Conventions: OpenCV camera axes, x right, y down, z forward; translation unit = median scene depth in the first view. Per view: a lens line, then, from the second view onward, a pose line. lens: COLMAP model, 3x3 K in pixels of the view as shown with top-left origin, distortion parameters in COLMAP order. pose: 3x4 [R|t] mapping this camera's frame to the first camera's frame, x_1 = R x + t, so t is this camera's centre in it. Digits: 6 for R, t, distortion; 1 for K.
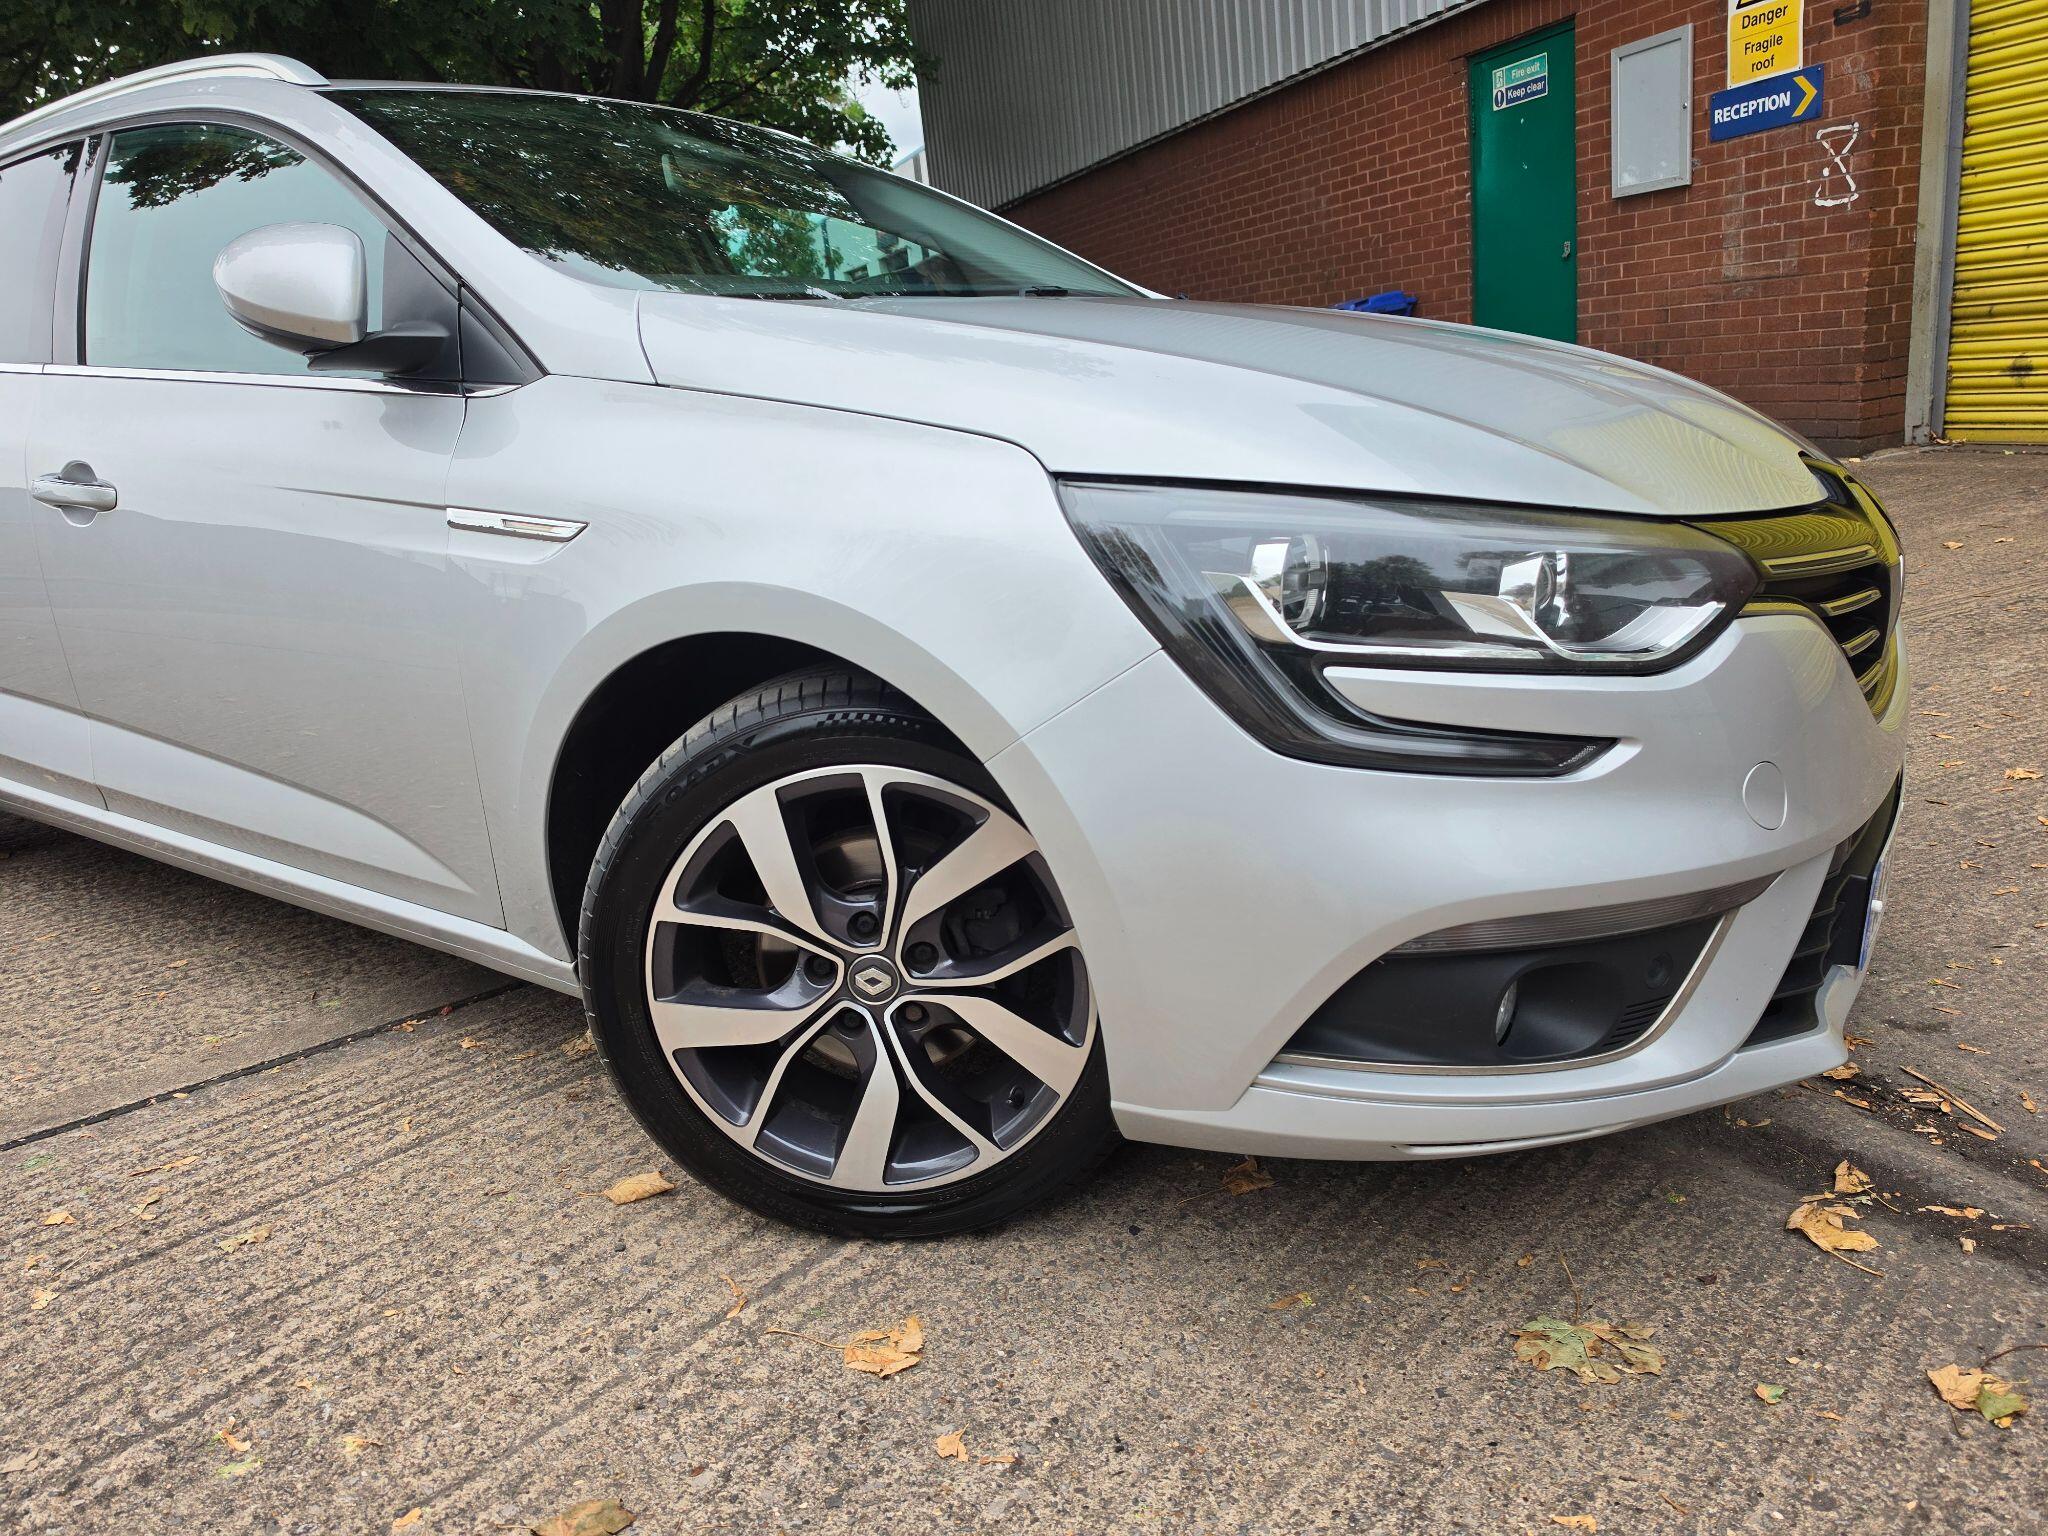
lens RADIAL K [[1454.3, 0, 999.0], [0, 1454.3, 791.1], [0, 0, 1]] dist [-0.003145, -0.001105]
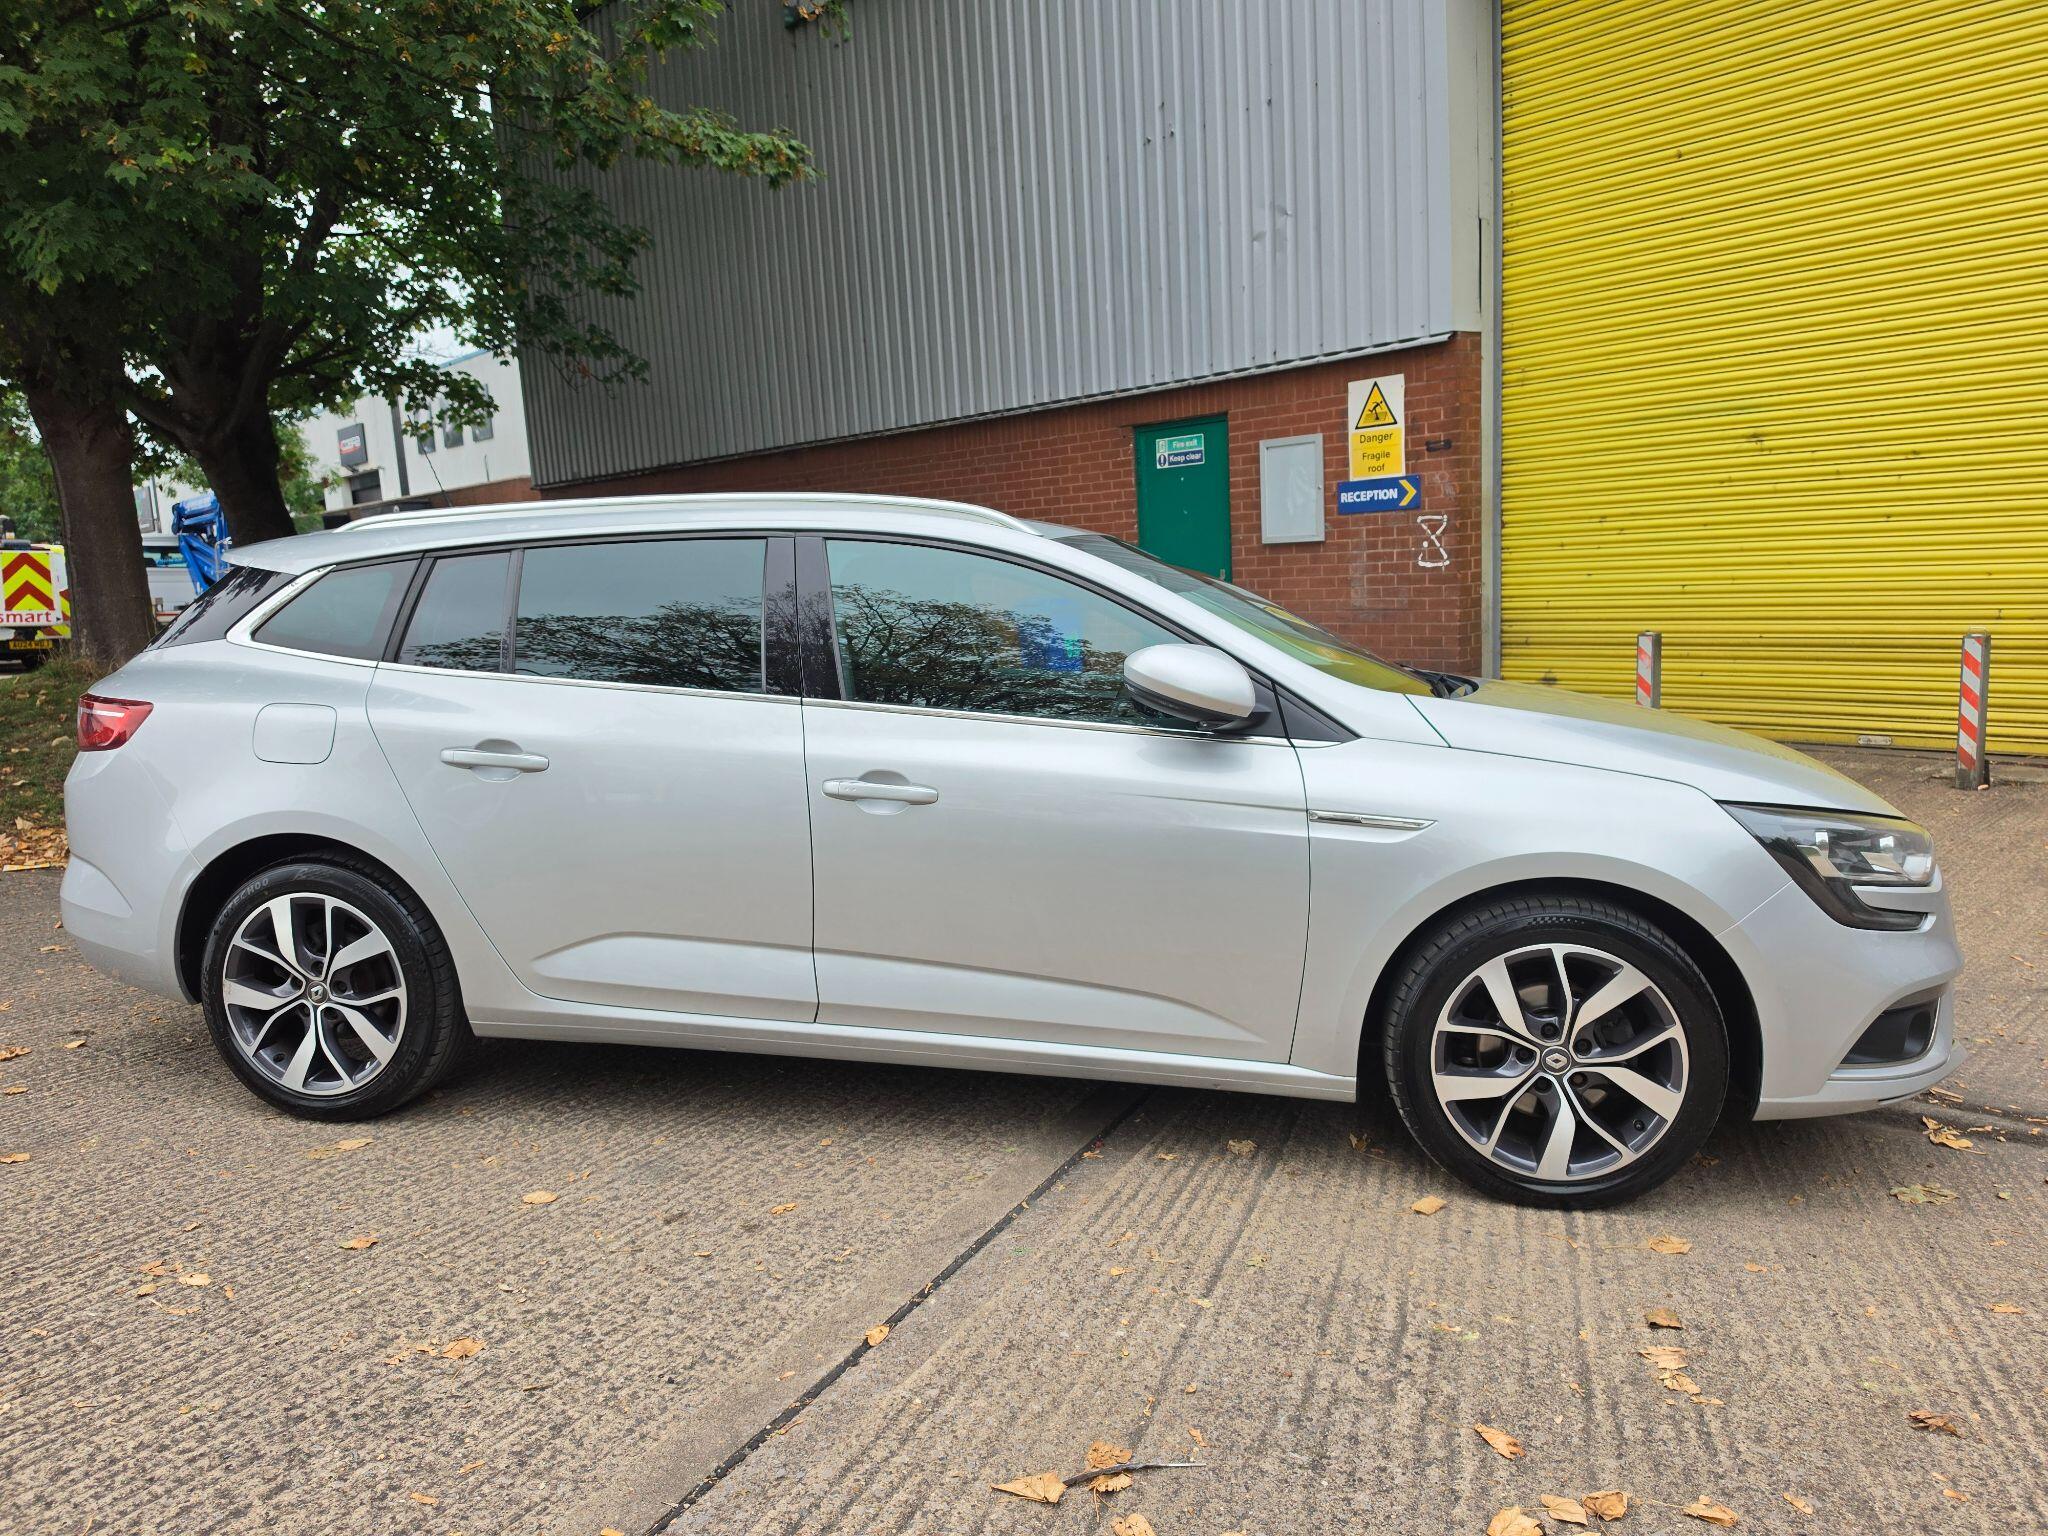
lens RADIAL K [[1432.9, 0, 1028.6], [0, 1432.9, 775.0], [0, 0, 1]] dist [0.104978, -0.166386]
pose [[0.915363, 0.002436, 0.402621, -0.396007], [0.064684, 0.986103, -0.153027, 0.001760], [-0.397399, 0.166119, 0.902485, -0.125206]]
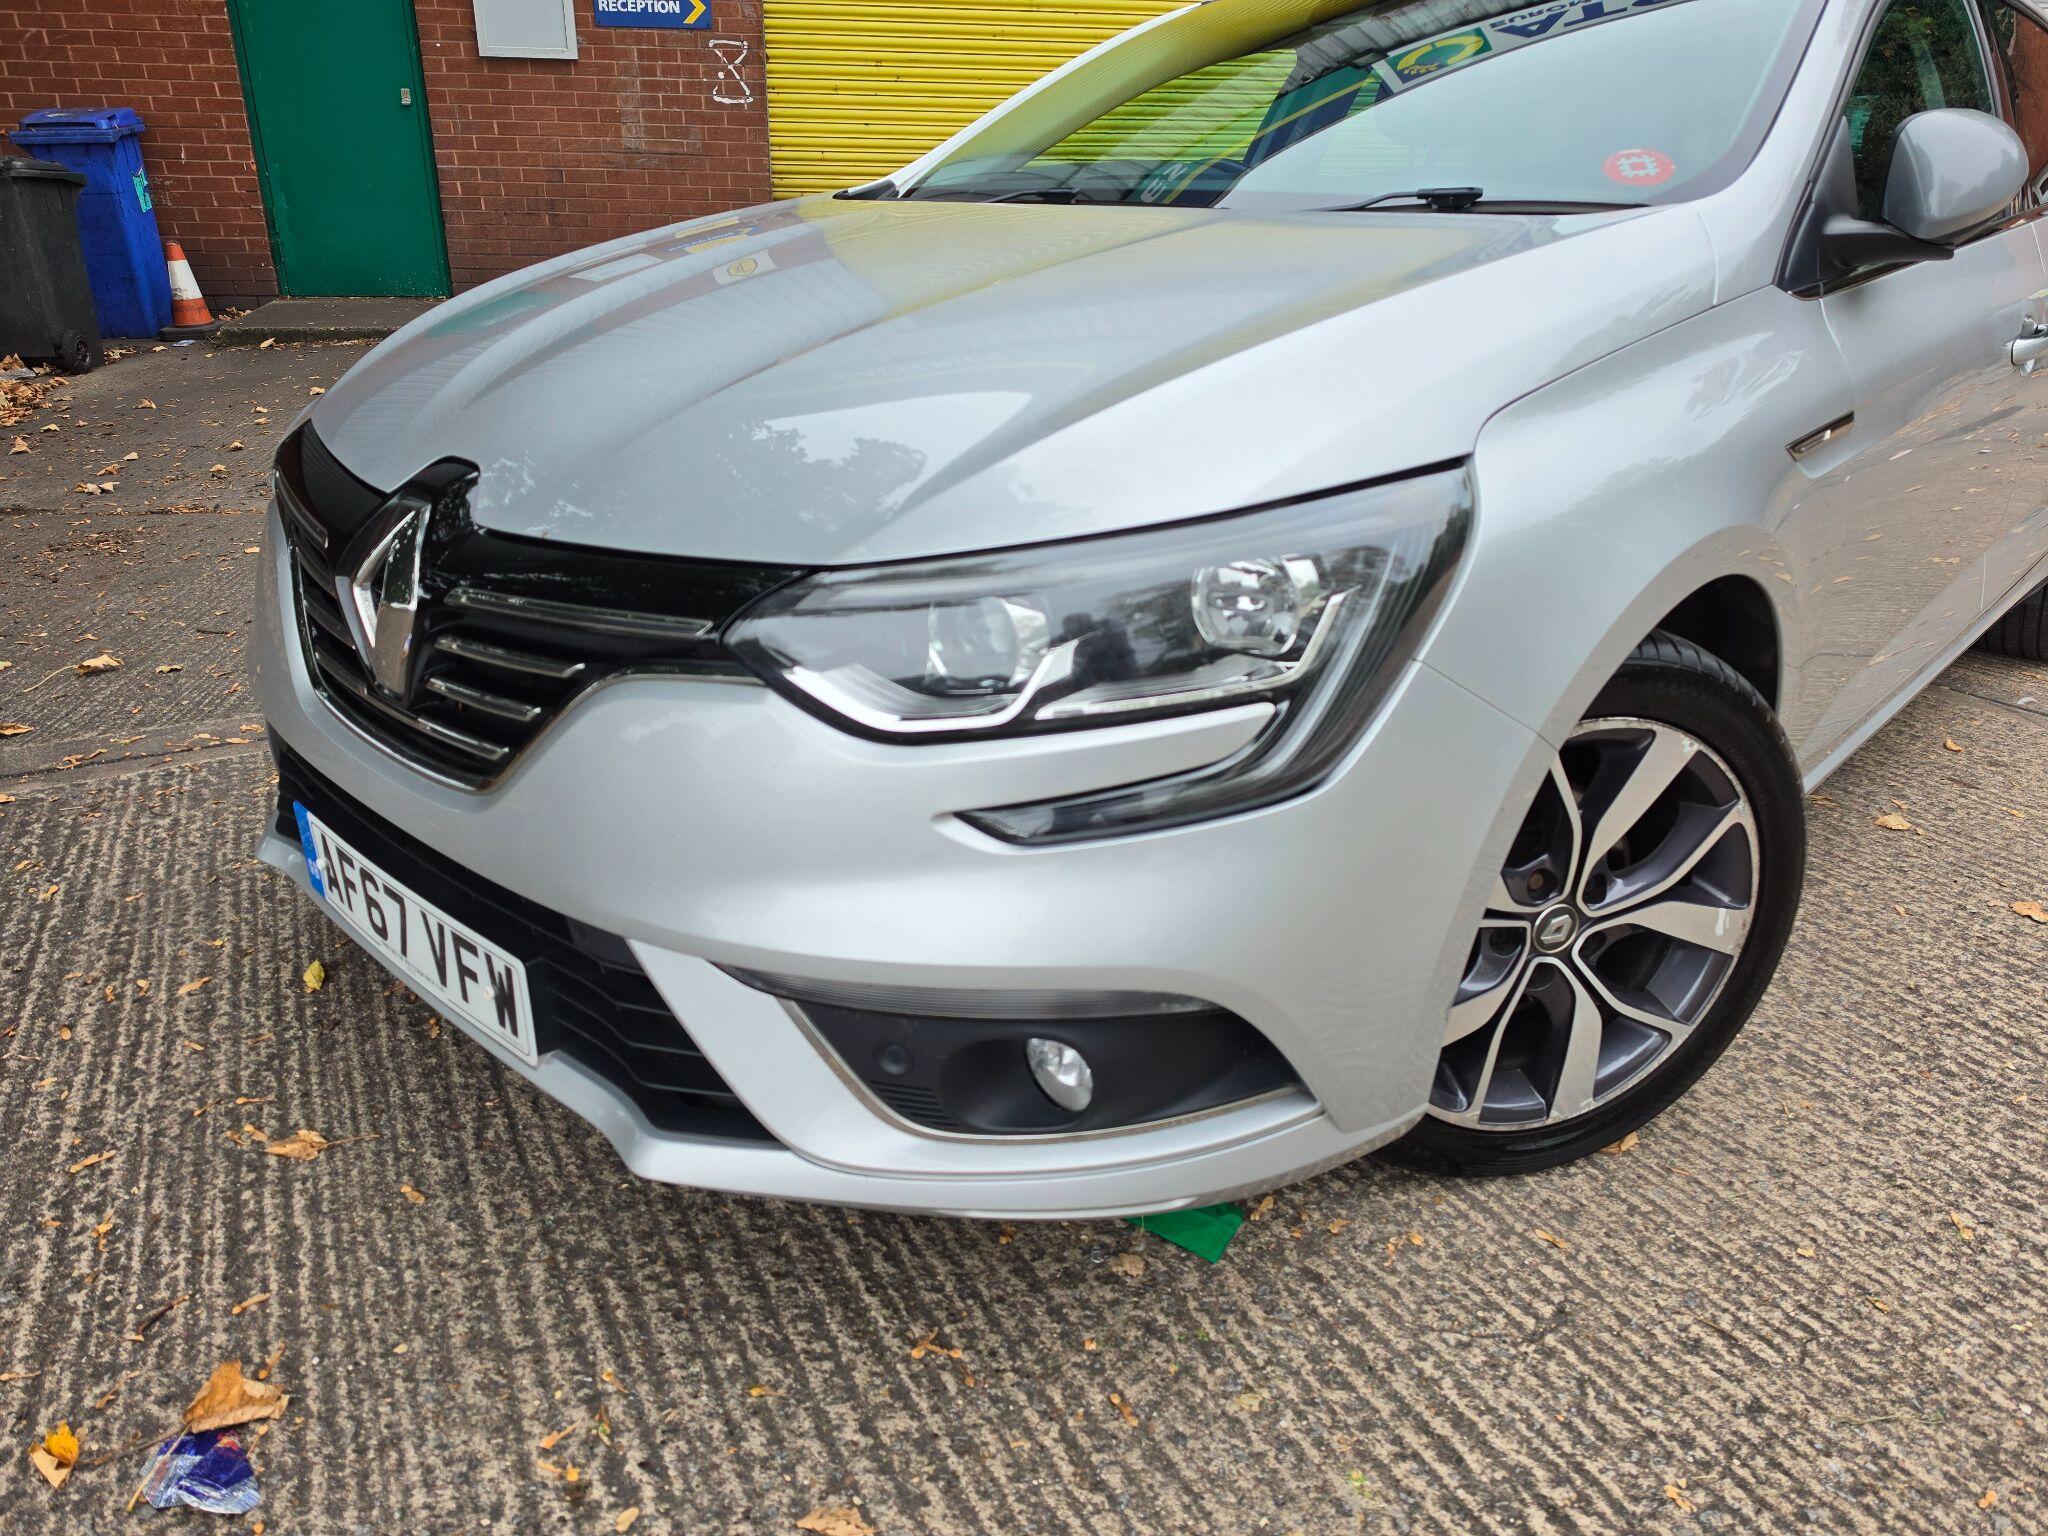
lens RADIAL K [[1453.3, 0, 1011.4], [0, 1453.3, 747.4], [0, 0, 1]] dist [-0.001134, -0.001941]
pose [[0.158534, -0.295501, 0.942097, -0.792137], [0.237144, 0.937629, 0.254194, -0.138582], [-0.958452, 0.183114, 0.218722, 0.596488]]
